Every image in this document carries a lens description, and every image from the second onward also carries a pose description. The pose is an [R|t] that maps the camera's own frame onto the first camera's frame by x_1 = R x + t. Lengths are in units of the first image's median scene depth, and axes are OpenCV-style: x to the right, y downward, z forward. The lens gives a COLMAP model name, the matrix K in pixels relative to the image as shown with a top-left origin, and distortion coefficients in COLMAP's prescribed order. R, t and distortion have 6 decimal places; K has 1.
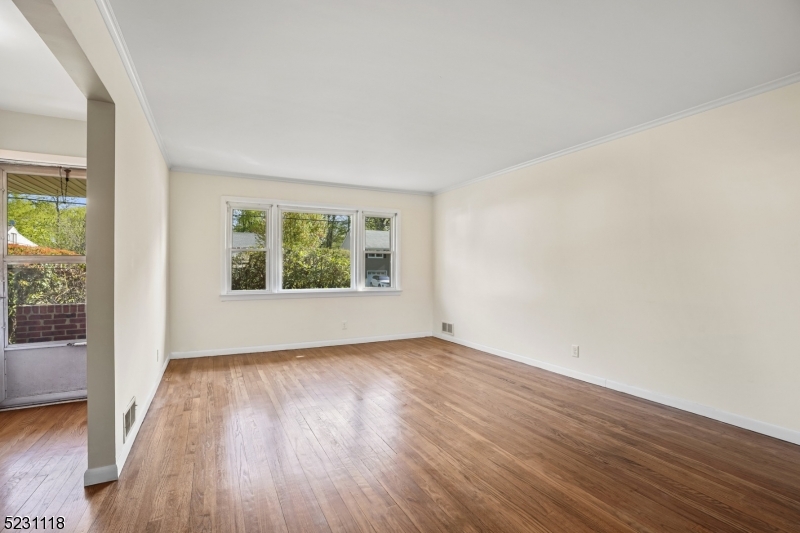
lens RADIAL K [[375.1, 0, 396.8], [0, 375.1, 262.8], [0, 0, 1]] dist [-0.033388, 0.000167]
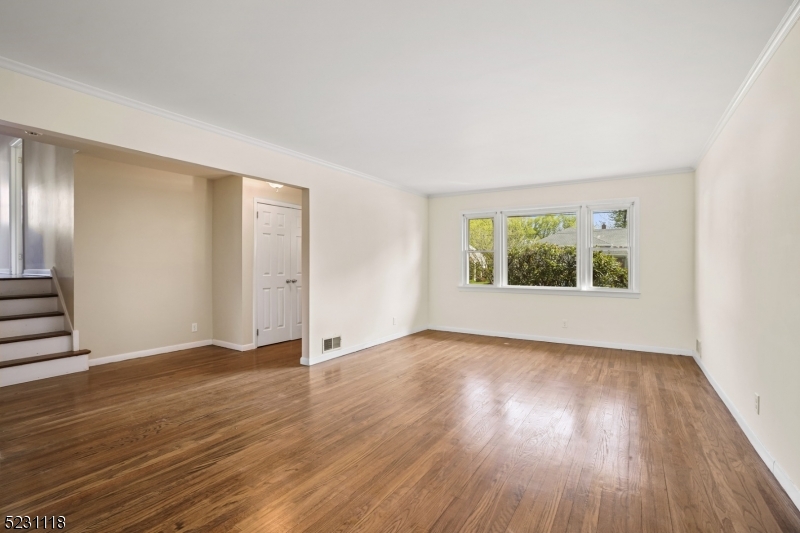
lens RADIAL K [[375.1, 0, 396.8], [0, 375.1, 262.8], [0, 0, 1]] dist [-0.033388, 0.000167]
pose [[0.506706, -0.000740, -0.862118, 0.517238], [0.008587, 0.999954, 0.004188, -0.003677], [0.862076, -0.009525, 0.506690, 0.132367]]
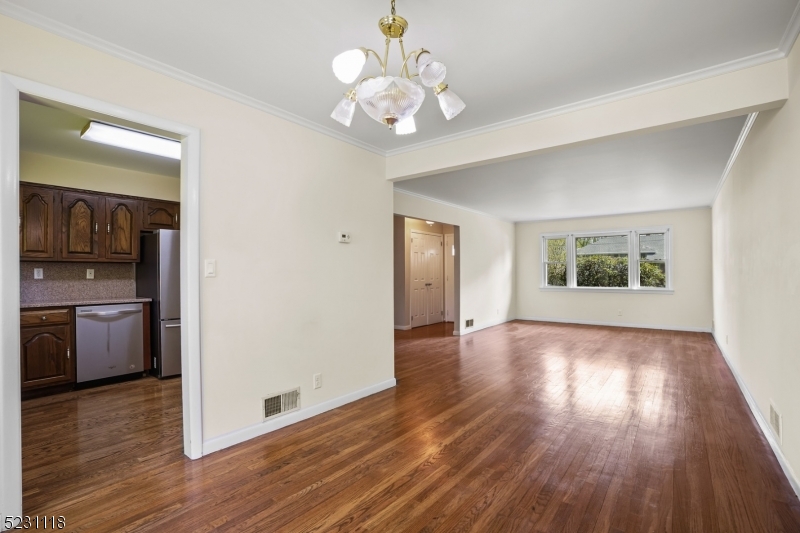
lens RADIAL K [[370.8, 0, 403.1], [0, 370.8, 271.0], [0, 0, 1]] dist [-0.031252, 0.001063]
pose [[0.436014, -0.003662, -0.899932, 0.813115], [0.018453, 0.999818, 0.004872, -0.016167], [0.899750, -0.018731, 0.436003, -0.375154]]
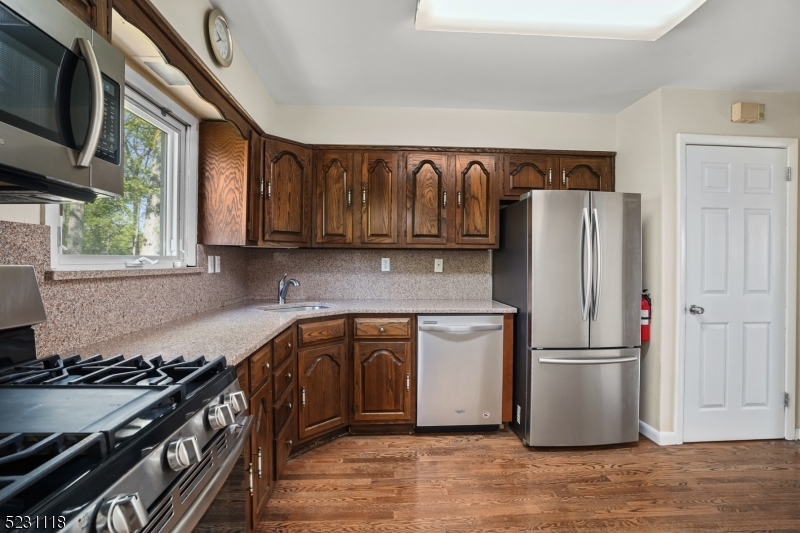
lens RADIAL K [[375.1, 0, 396.8], [0, 375.1, 262.8], [0, 0, 1]] dist [-0.033388, 0.000167]
pose [[-0.395548, 0.007071, -0.918418, 0.372126], [0.009543, 0.999948, 0.003588, -0.025737], [0.918396, -0.007345, -0.395594, -0.471432]]
